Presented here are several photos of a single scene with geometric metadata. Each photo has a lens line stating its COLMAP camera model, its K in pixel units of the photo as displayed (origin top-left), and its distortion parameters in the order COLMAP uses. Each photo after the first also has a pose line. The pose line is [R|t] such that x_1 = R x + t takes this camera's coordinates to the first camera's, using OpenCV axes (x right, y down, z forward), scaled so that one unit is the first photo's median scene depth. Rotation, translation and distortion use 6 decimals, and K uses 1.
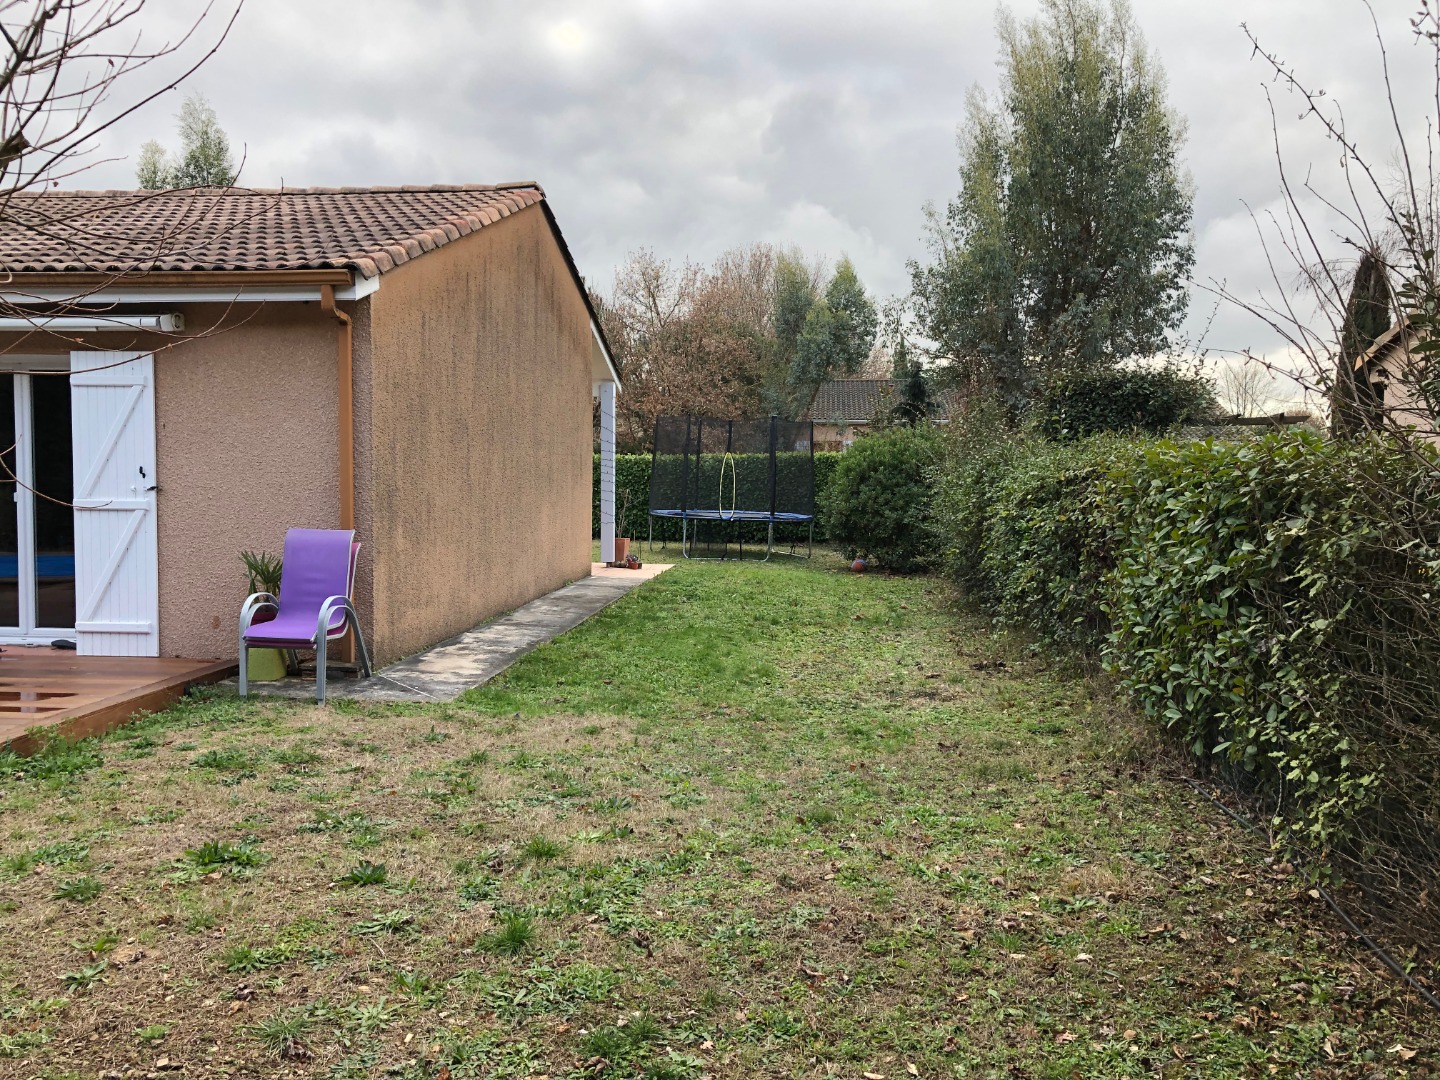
lens RADIAL K [[1176.2, 0, 720.0], [0, 1176.2, 540.0], [0, 0, 1]] dist [0.054364, -0.002168]
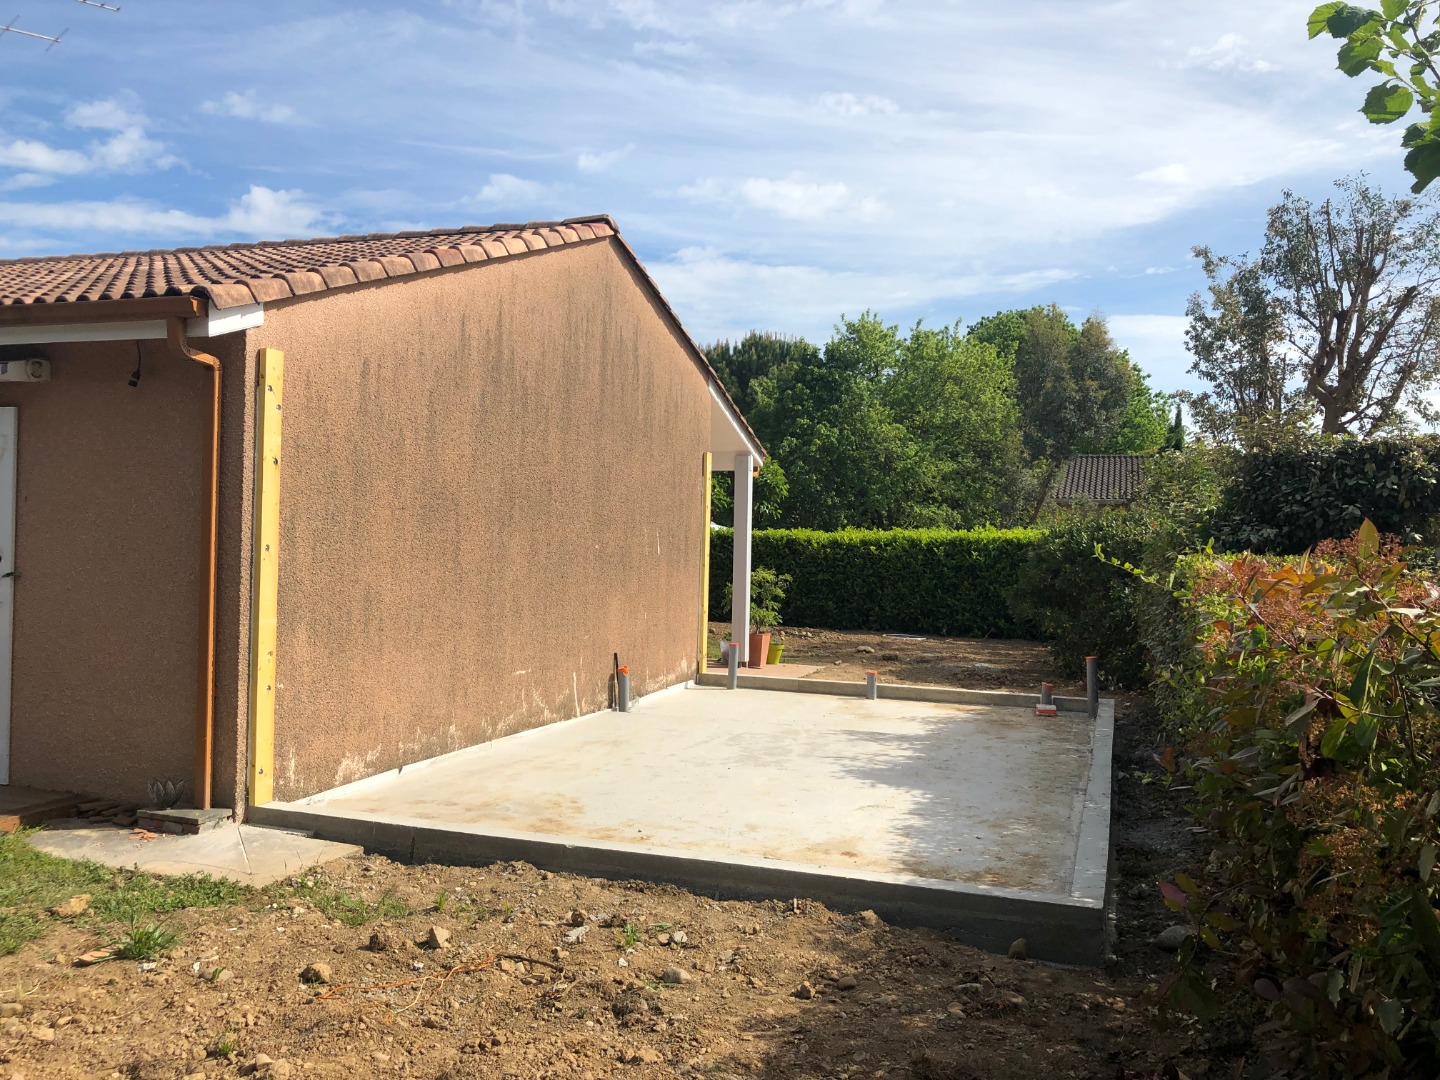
lens RADIAL K [[1176.2, 0, 720.0], [0, 1176.2, 540.0], [0, 0, 1]] dist [0.054364, -0.002168]
pose [[0.972464, 0.019658, -0.232223, 0.179330], [-0.034630, 0.997563, -0.060571, -0.034042], [0.230466, 0.066944, 0.970775, 0.315862]]
